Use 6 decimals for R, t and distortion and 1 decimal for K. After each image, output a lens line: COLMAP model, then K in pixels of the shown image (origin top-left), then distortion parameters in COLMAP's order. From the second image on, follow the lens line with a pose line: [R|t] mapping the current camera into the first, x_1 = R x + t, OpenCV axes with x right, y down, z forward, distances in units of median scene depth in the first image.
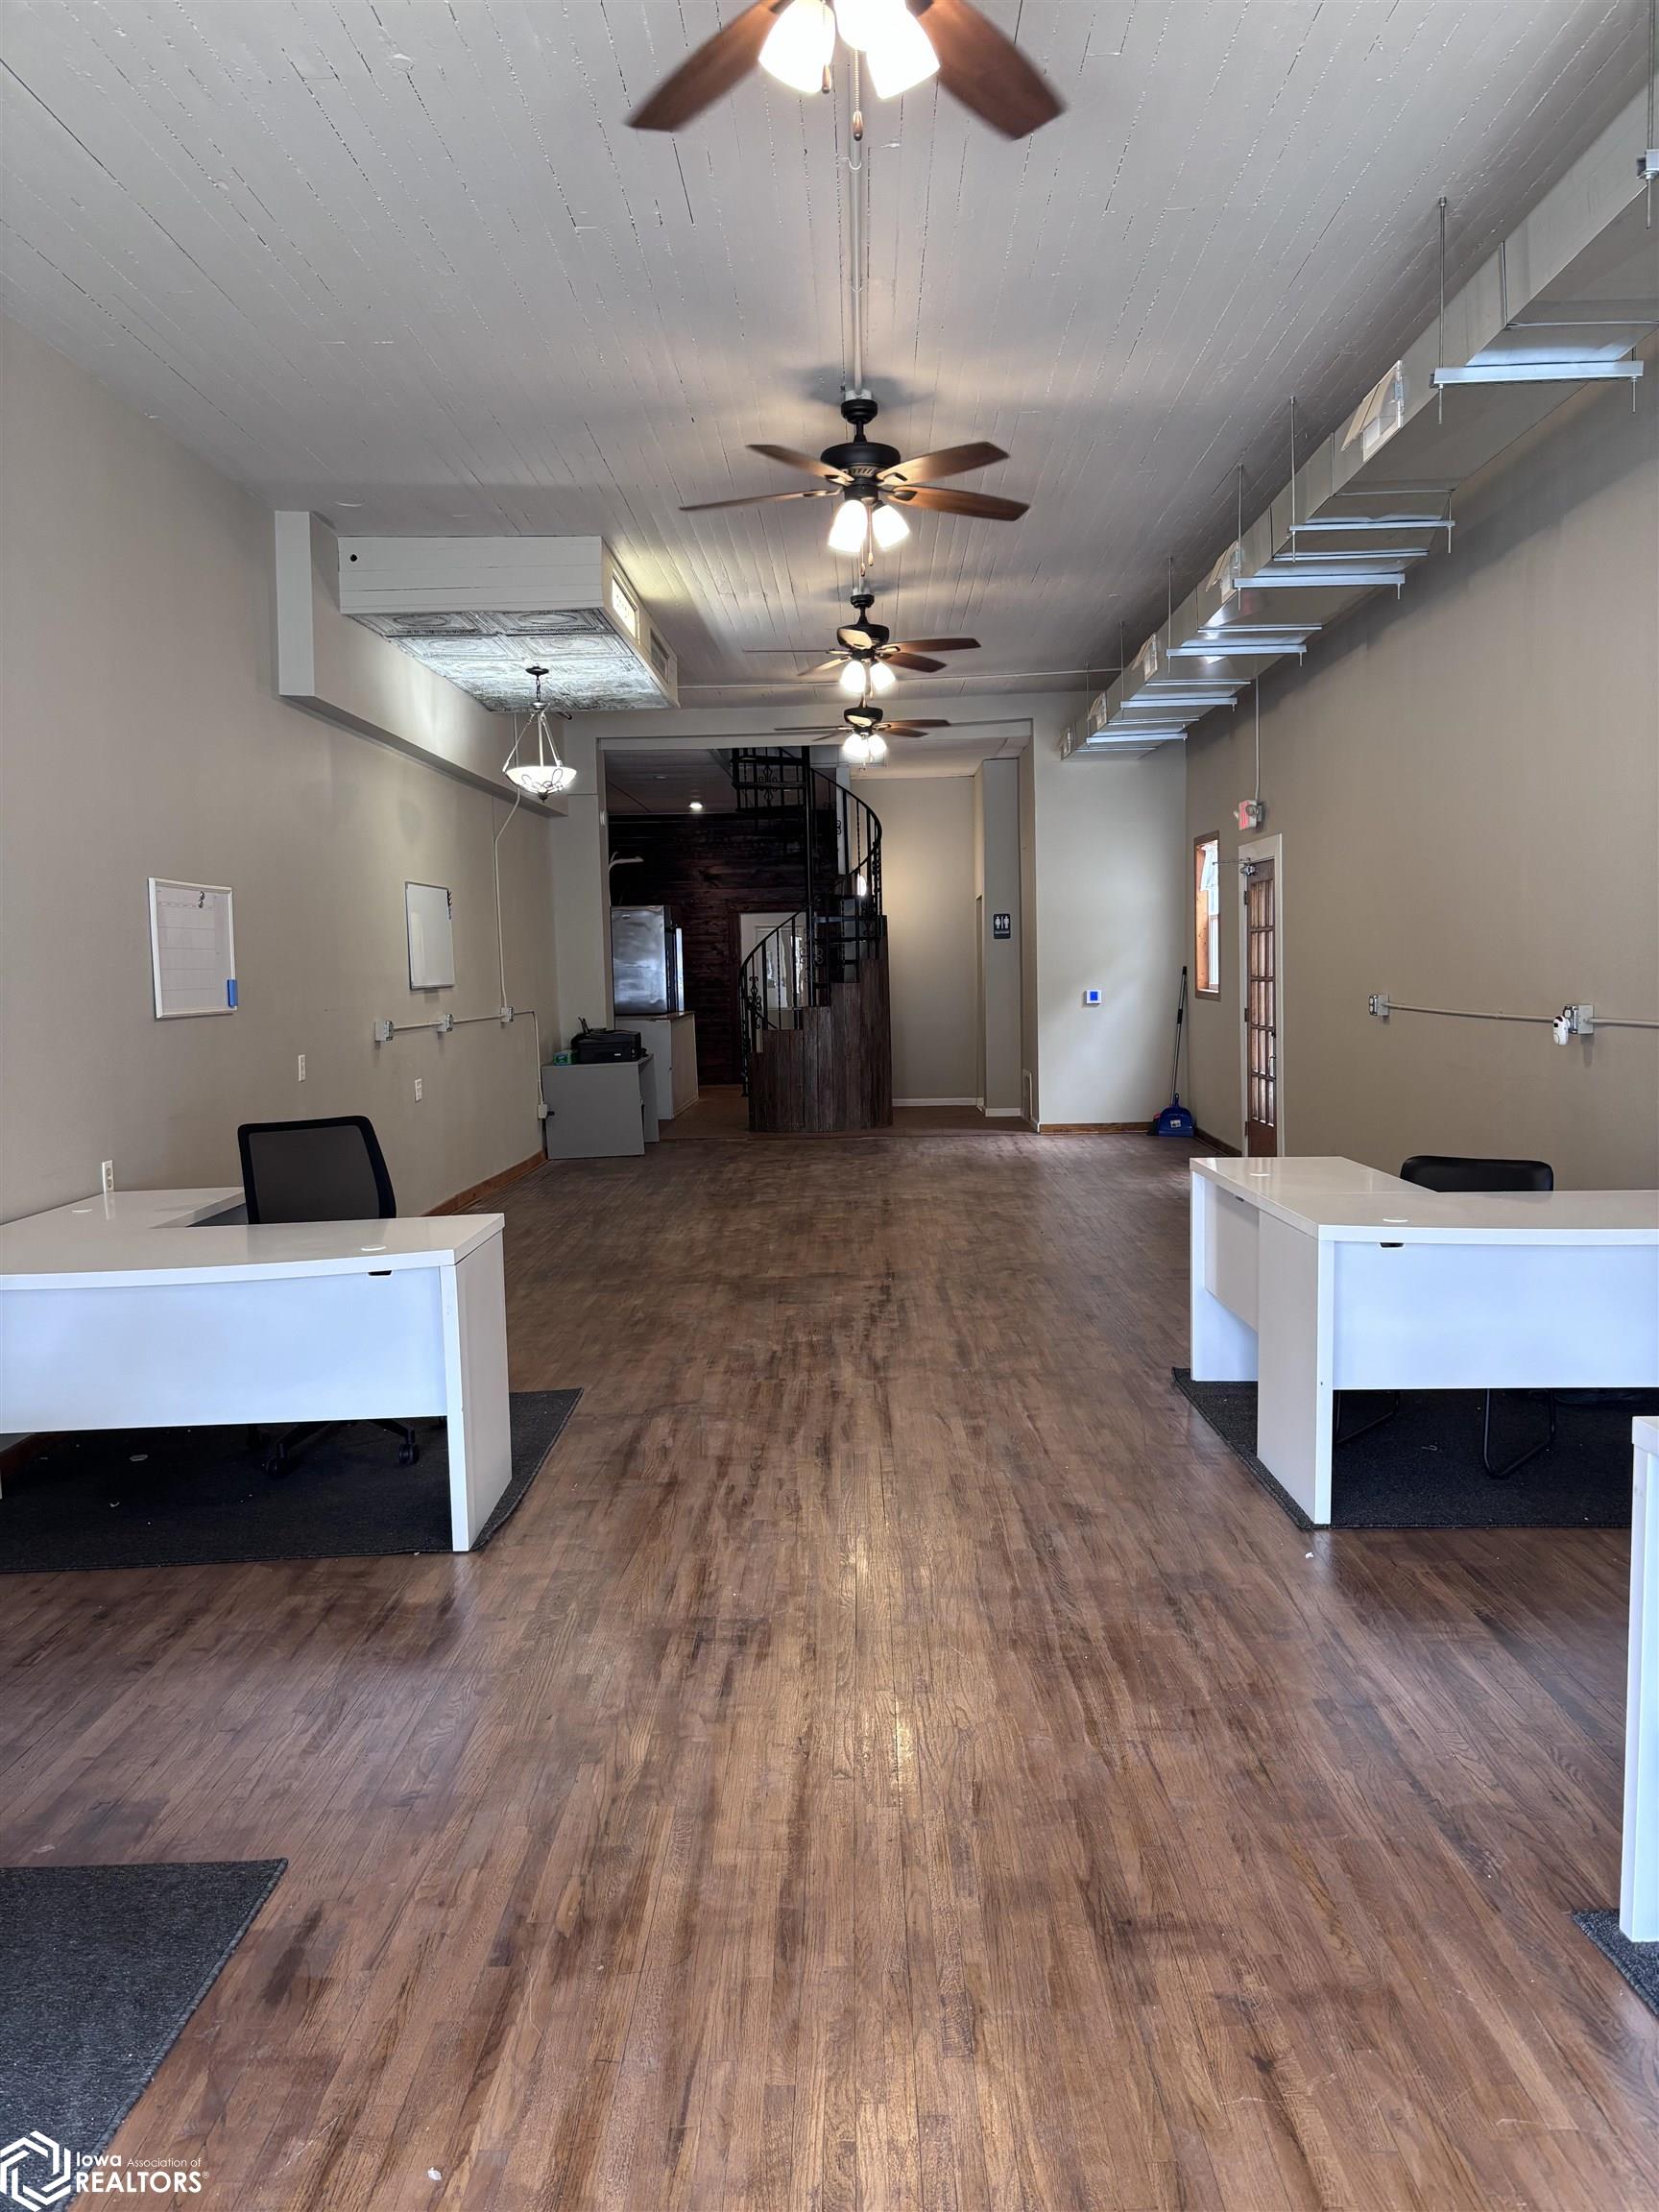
lens RADIAL K [[1628.9, 0, 836.0], [0, 1628.9, 1148.3], [0, 0, 1]] dist [-0.007162, 0.004282]
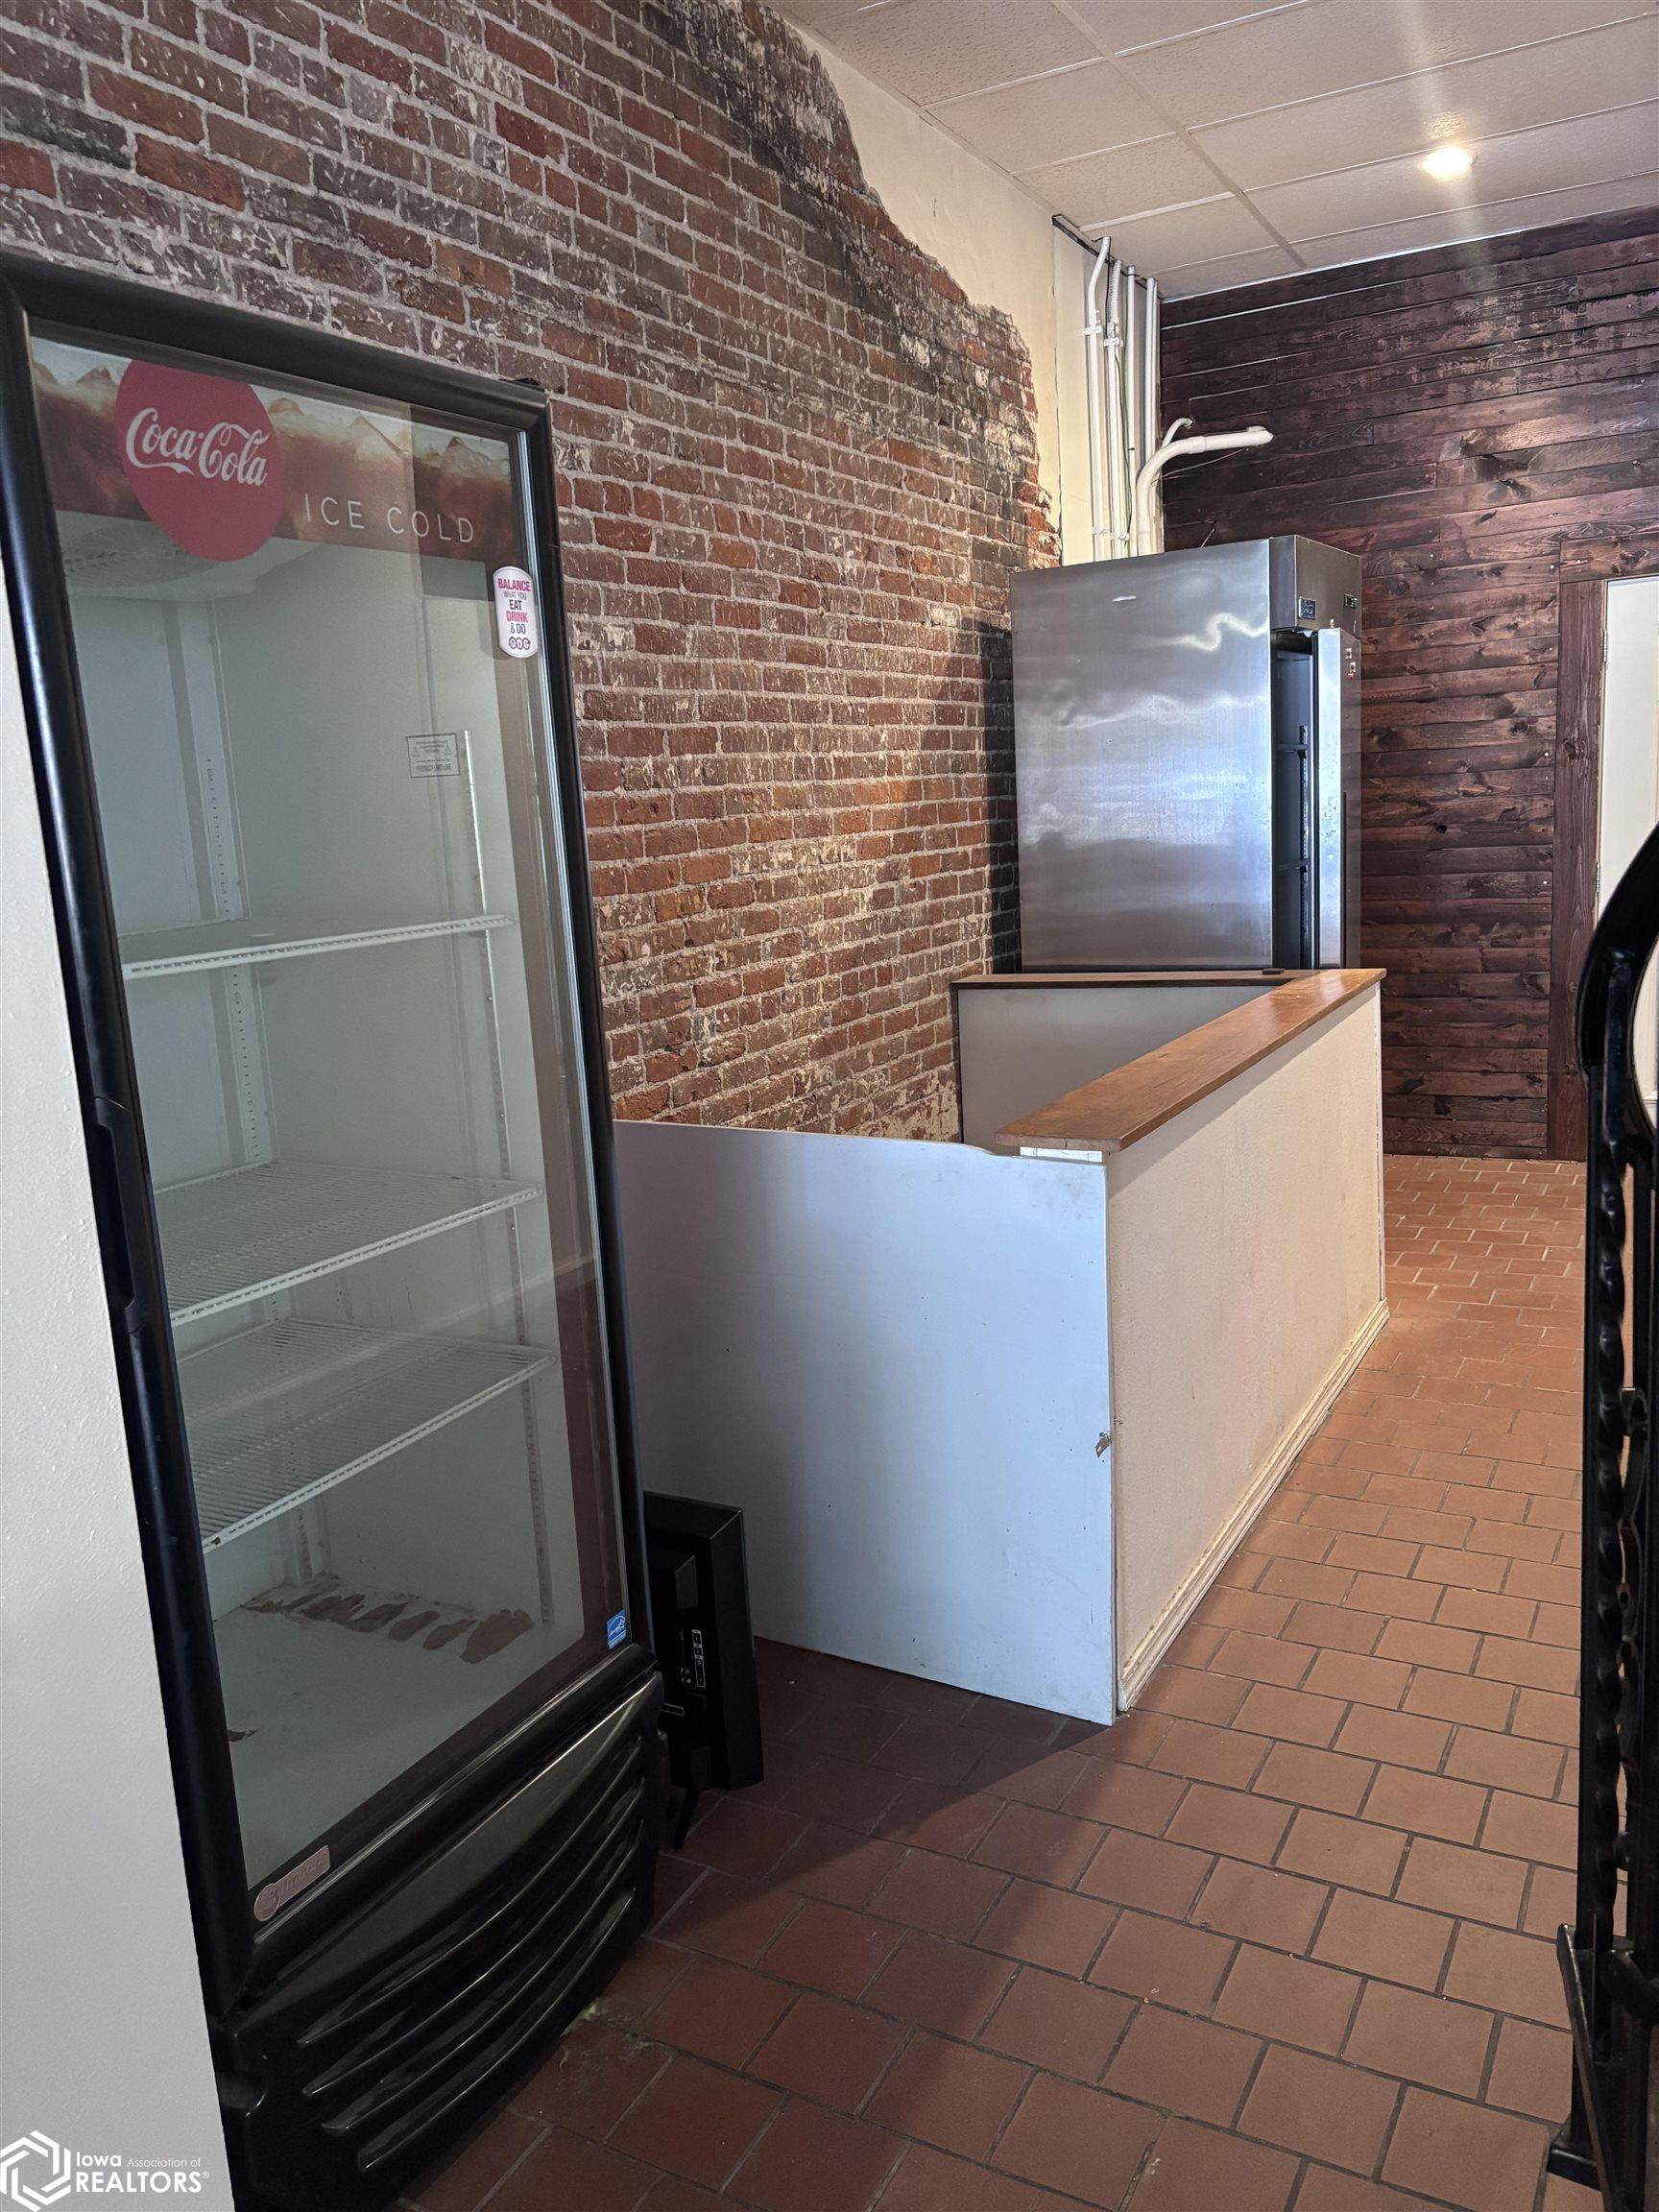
lens RADIAL K [[1628.9, 0, 836.0], [0, 1628.9, 1148.3], [0, 0, 1]] dist [-0.007162, 0.004282]
pose [[0.884747, 0.062801, -0.461821, -0.052923], [-0.008291, 0.992844, 0.119129, -0.102139], [0.465998, -0.101570, 0.878937, 0.883677]]
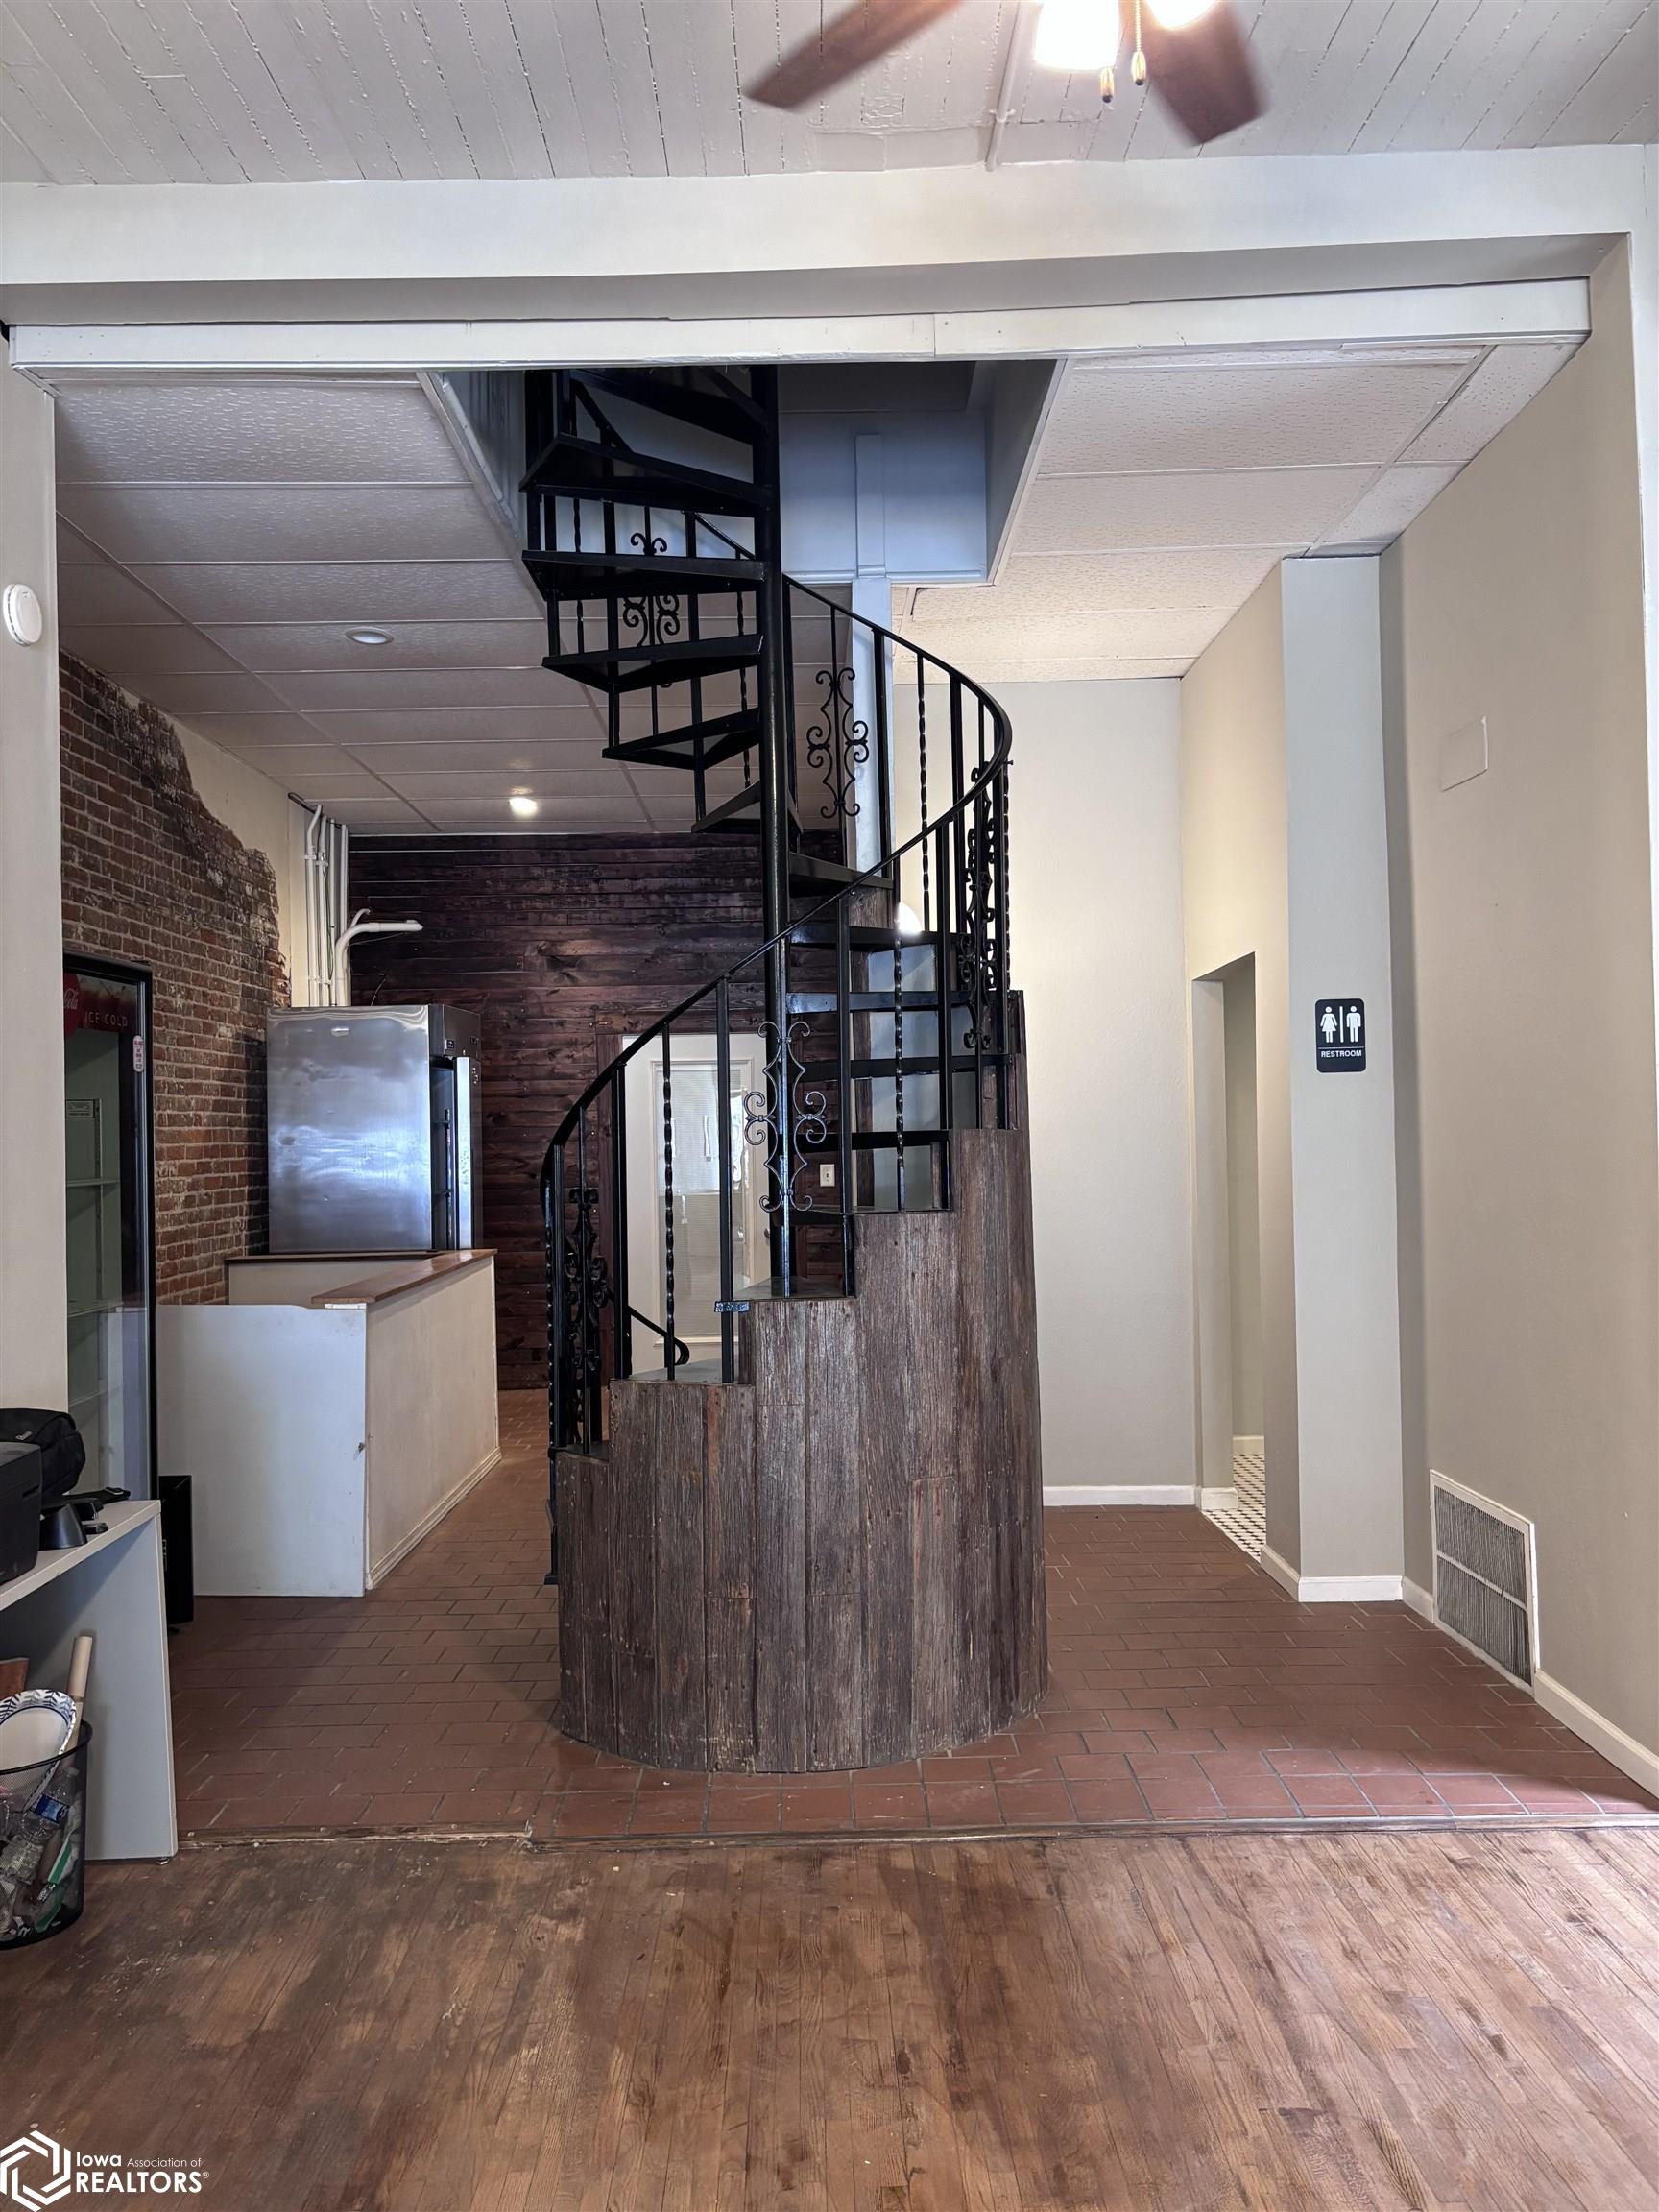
lens RADIAL K [[1628.9, 0, 836.0], [0, 1628.9, 1148.3], [0, 0, 1]] dist [-0.007162, 0.004282]
pose [[0.999398, 0.003902, 0.034475, -0.015009], [-0.000249, 0.994437, -0.105331, -0.078039], [-0.034695, 0.105259, 0.993839, 0.678886]]
